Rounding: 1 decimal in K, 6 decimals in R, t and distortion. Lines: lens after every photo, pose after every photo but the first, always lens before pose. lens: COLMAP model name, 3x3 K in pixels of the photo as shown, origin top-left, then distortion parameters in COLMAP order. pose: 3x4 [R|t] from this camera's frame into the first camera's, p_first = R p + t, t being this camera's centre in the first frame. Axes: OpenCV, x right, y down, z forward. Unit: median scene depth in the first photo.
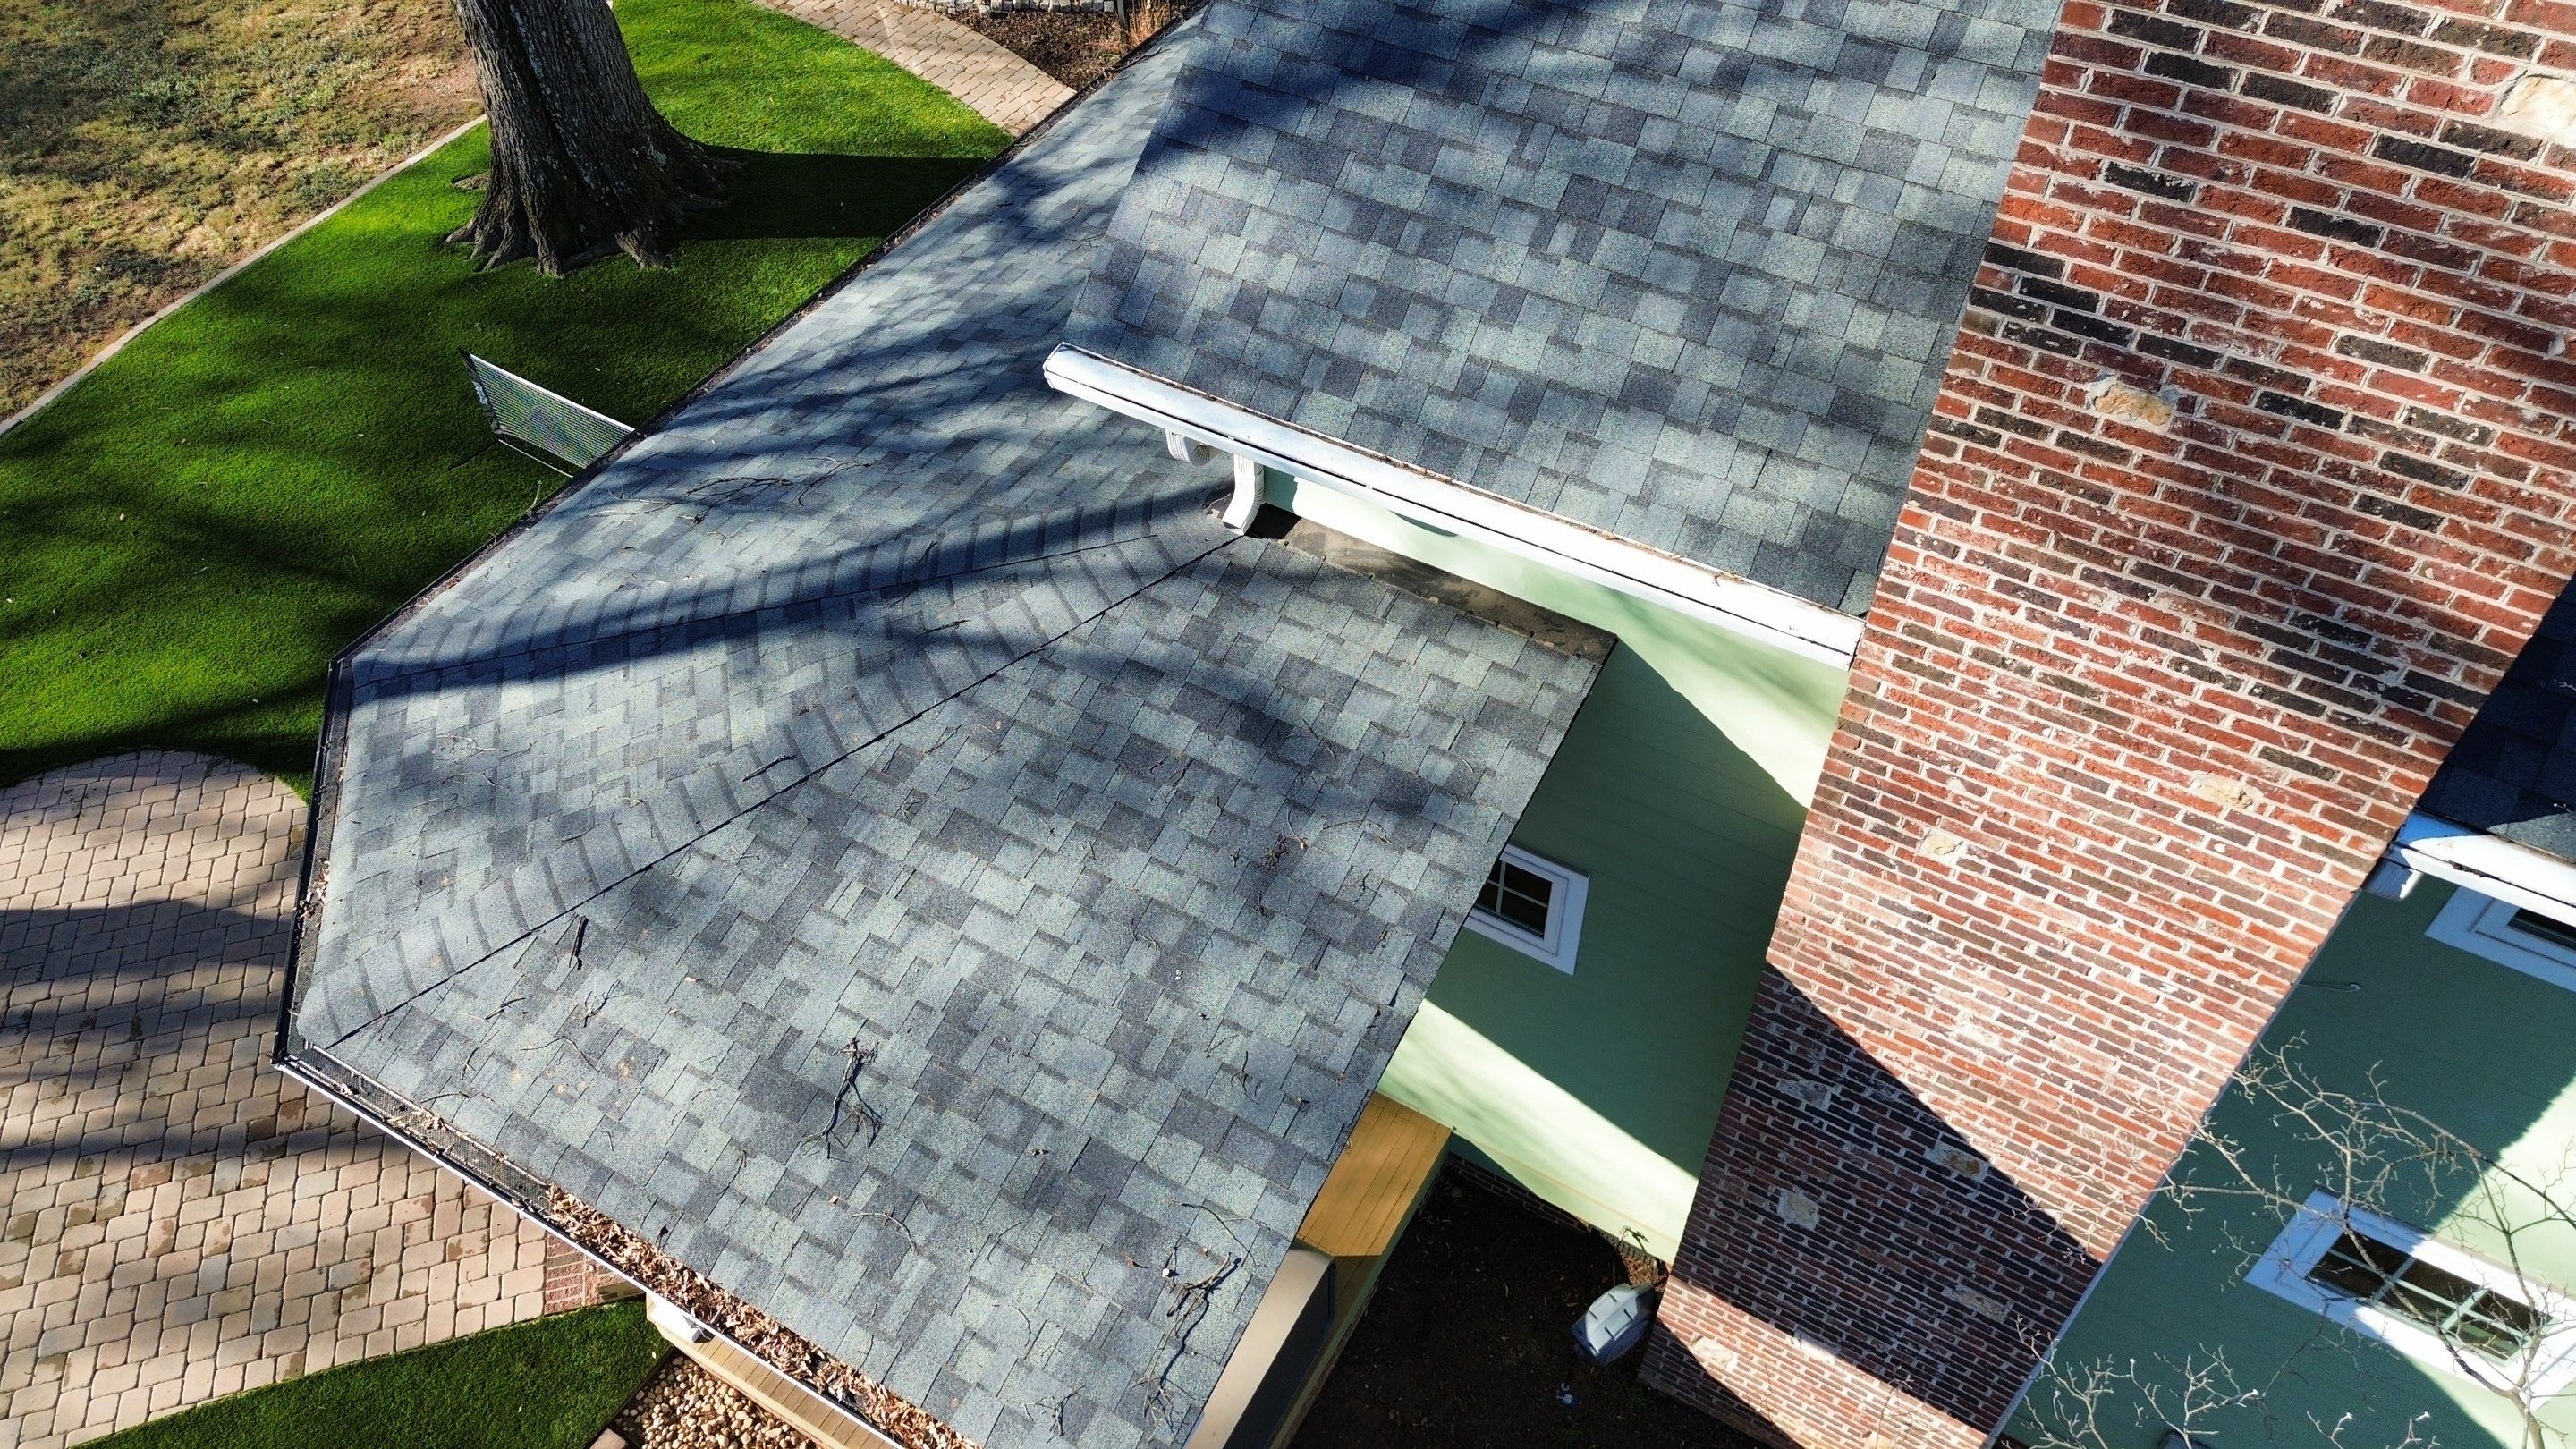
lens RADIAL K [[1822.9, 0, 1275.9], [0, 1822.9, 730.9], [0, 0, 1]] dist [0.082021, -0.082032]
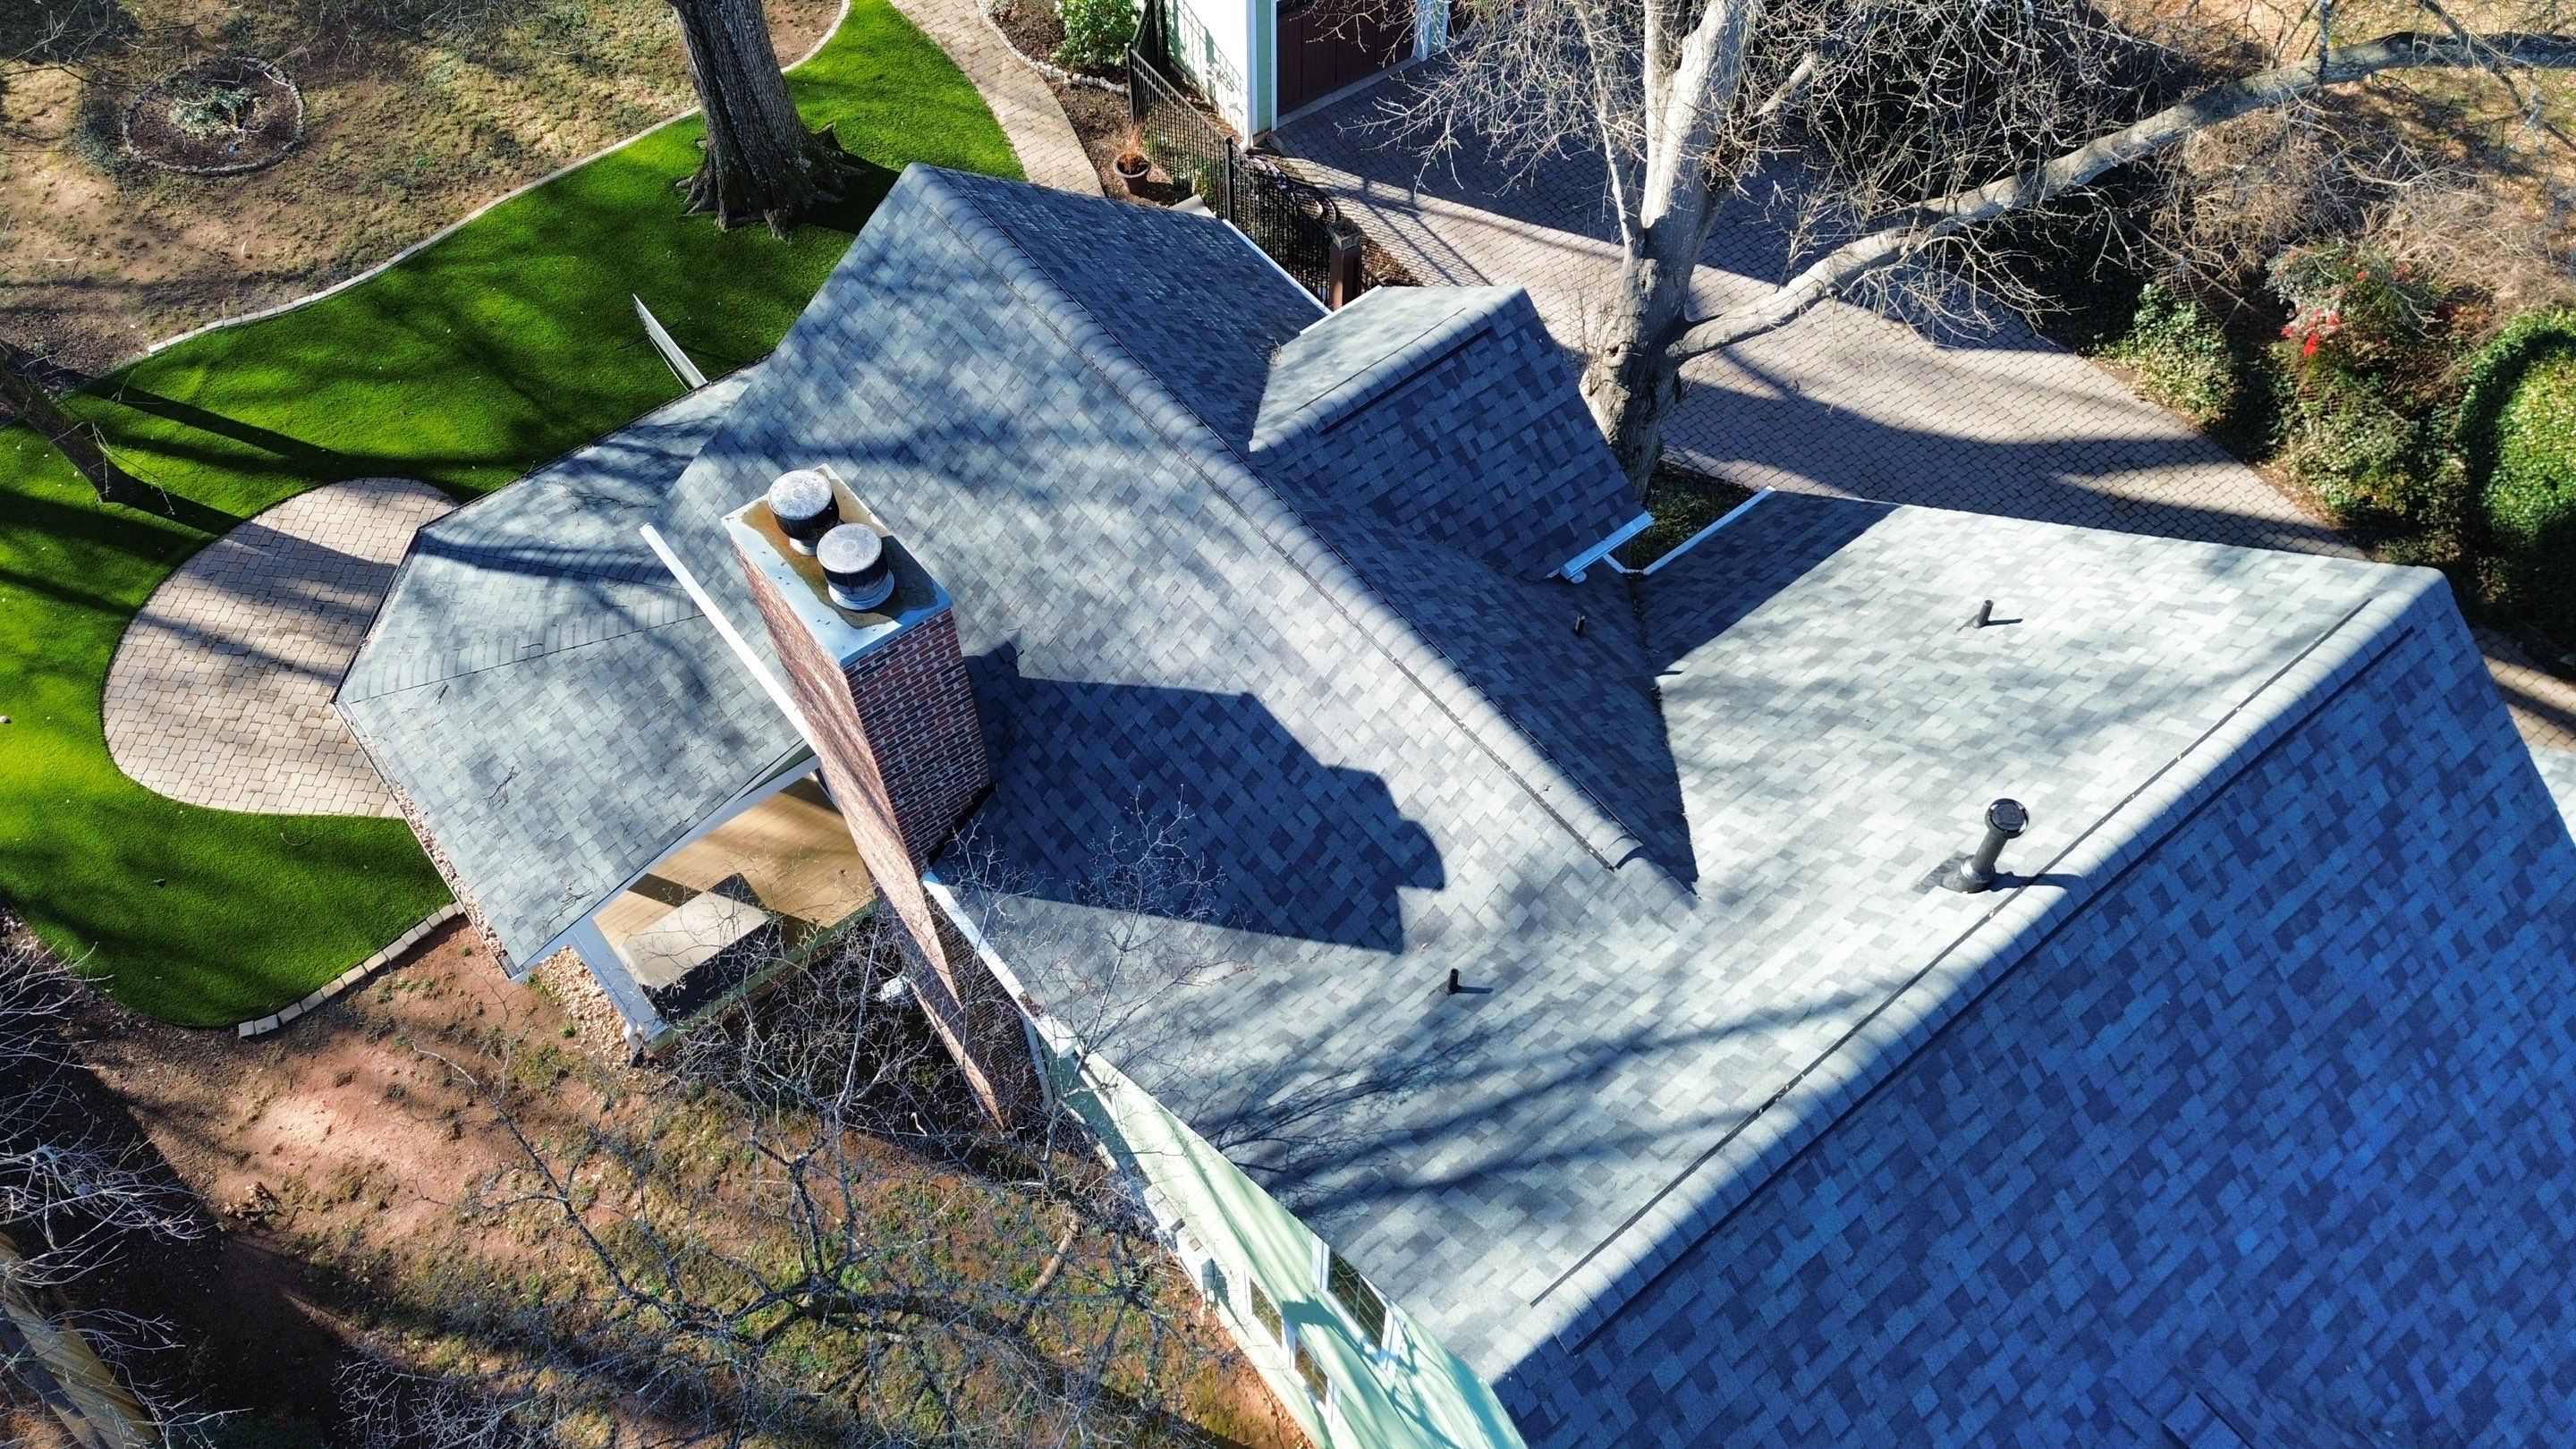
lens RADIAL K [[1822.9, 0, 1290.2], [0, 1822.9, 715.2], [0, 0, 1]] dist [0.082021, -0.082032]
pose [[0.933837, 0.302705, -0.190573, 1.108474], [-0.269098, 0.945521, 0.183236, -0.585718], [0.235657, -0.119829, 0.964420, -1.076938]]
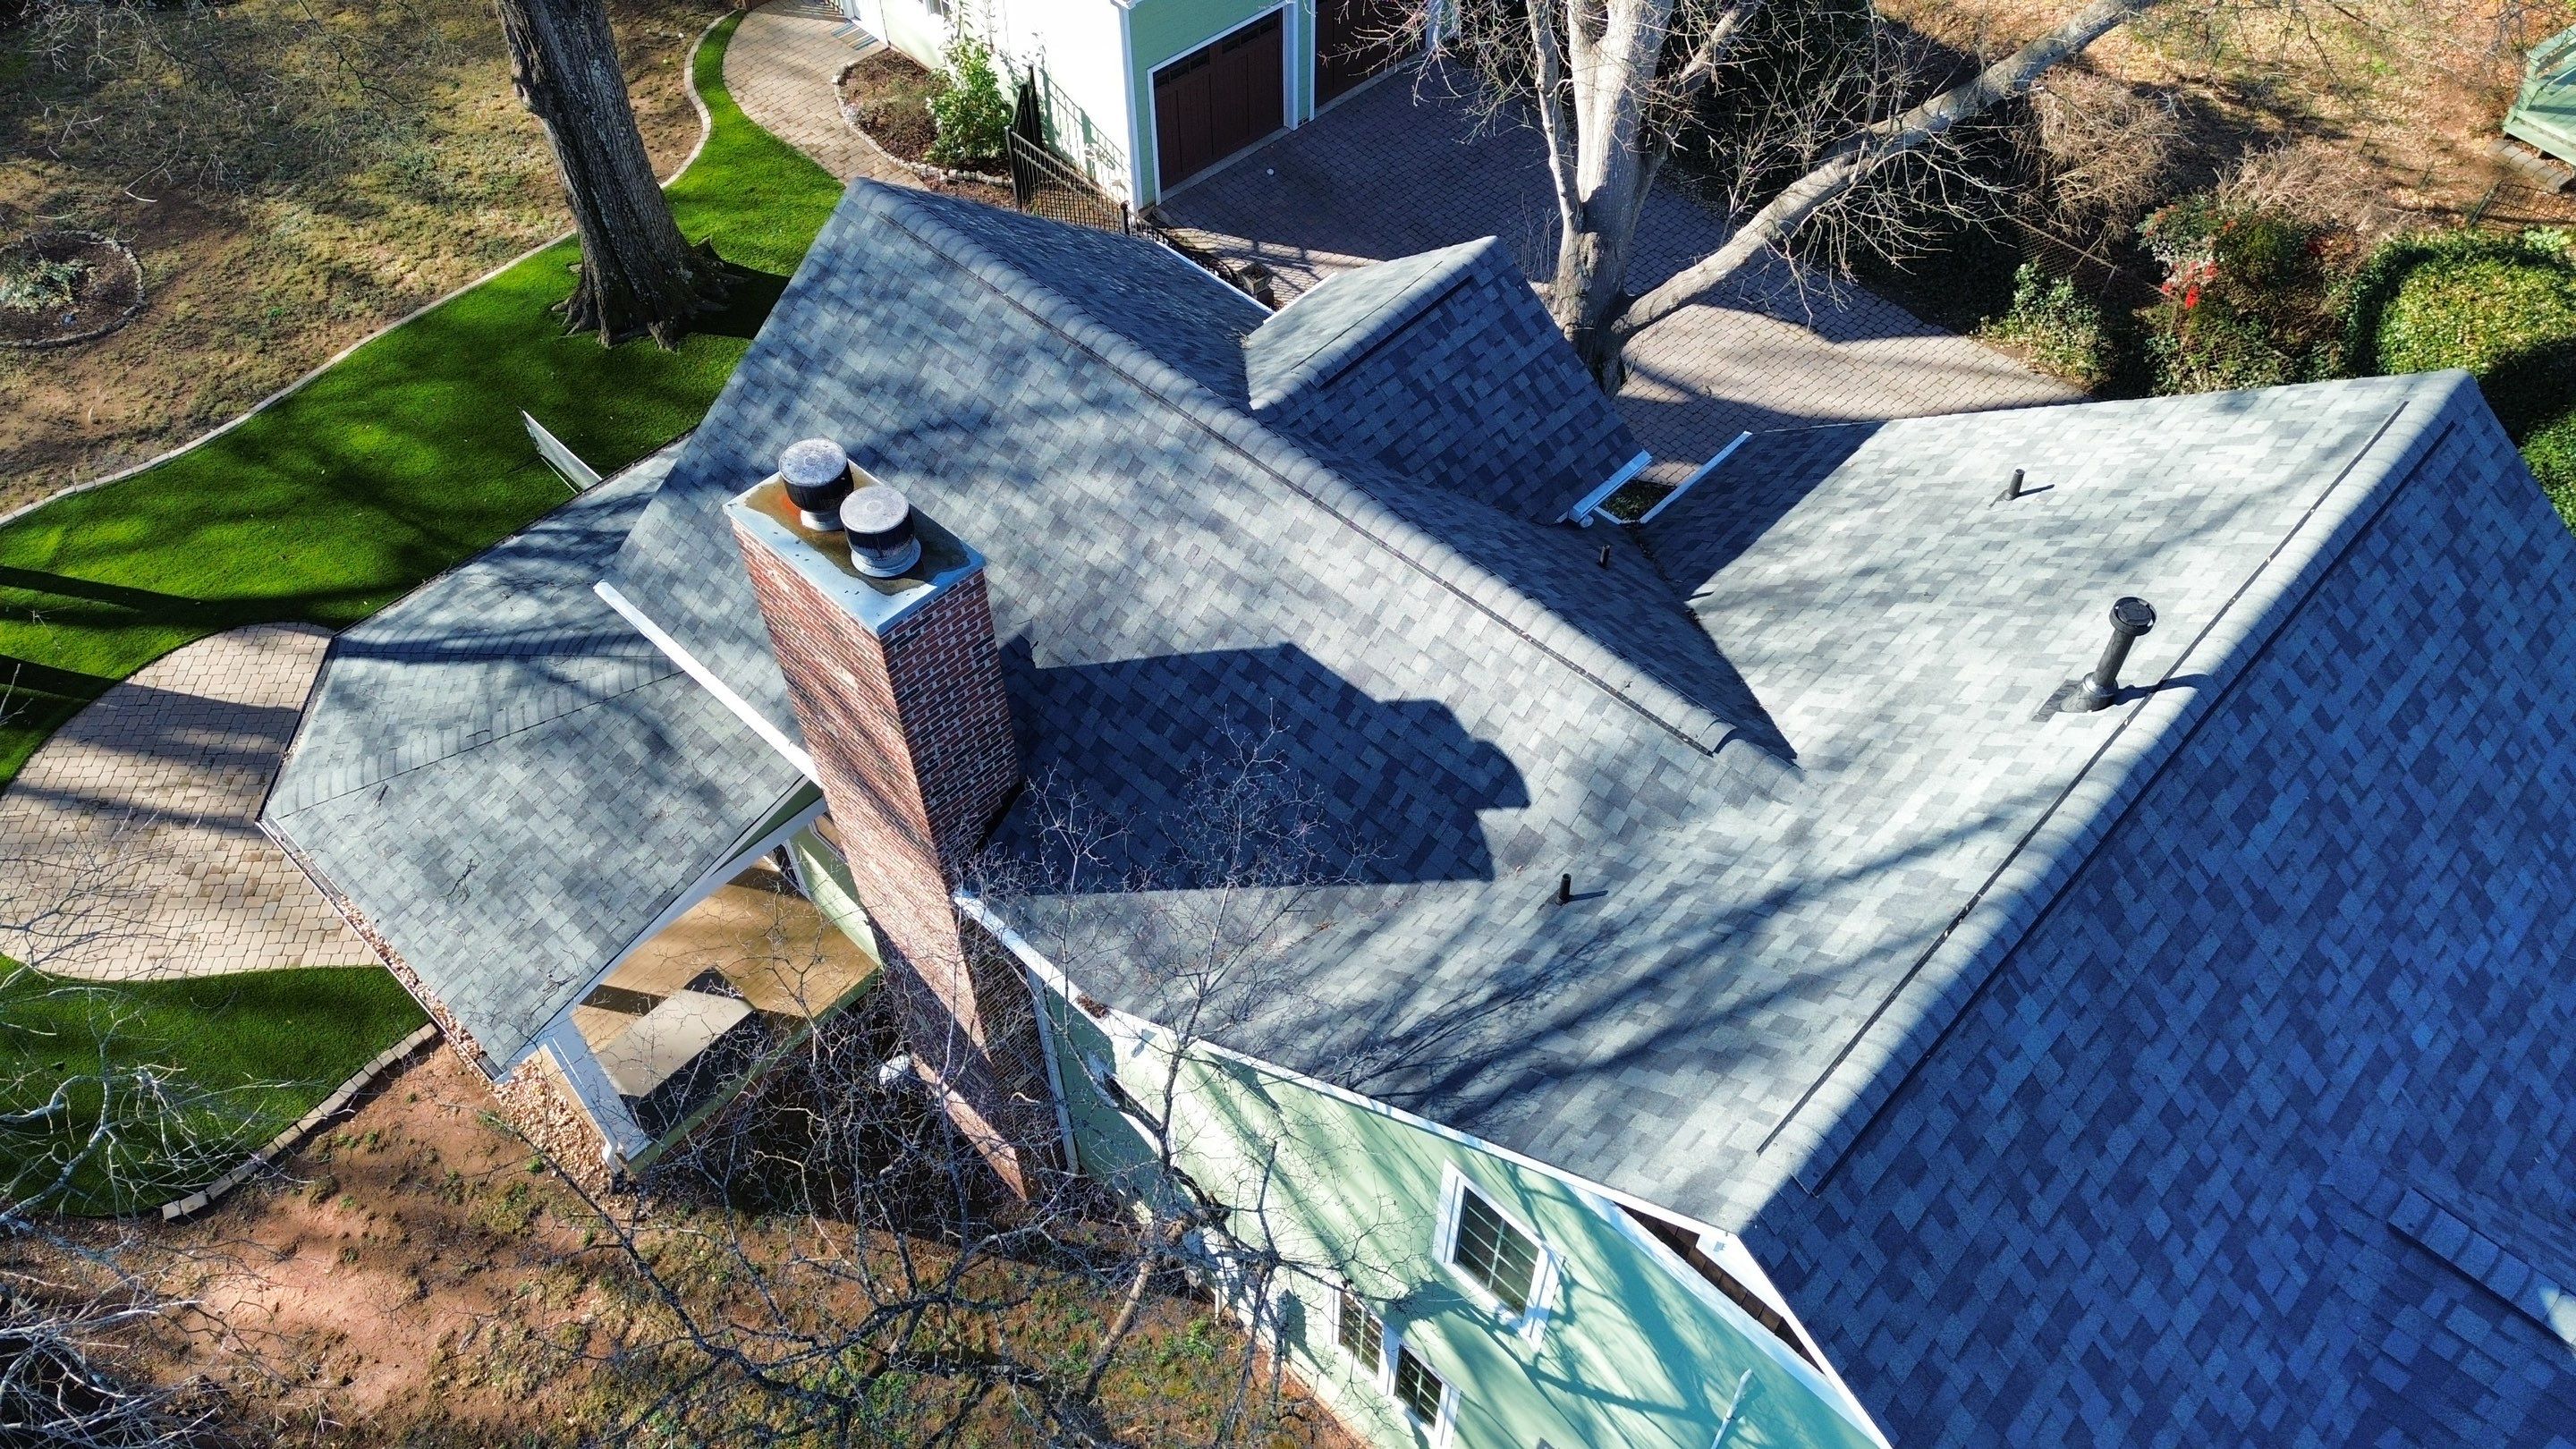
lens RADIAL K [[1822.9, 0, 1290.6], [0, 1822.9, 713.4], [0, 0, 1]] dist [0.082021, -0.082032]
pose [[0.974584, 0.178535, -0.135318, 0.966697], [-0.169606, 0.982657, 0.074960, -0.331650], [0.146354, -0.050104, 0.987963, -1.052803]]
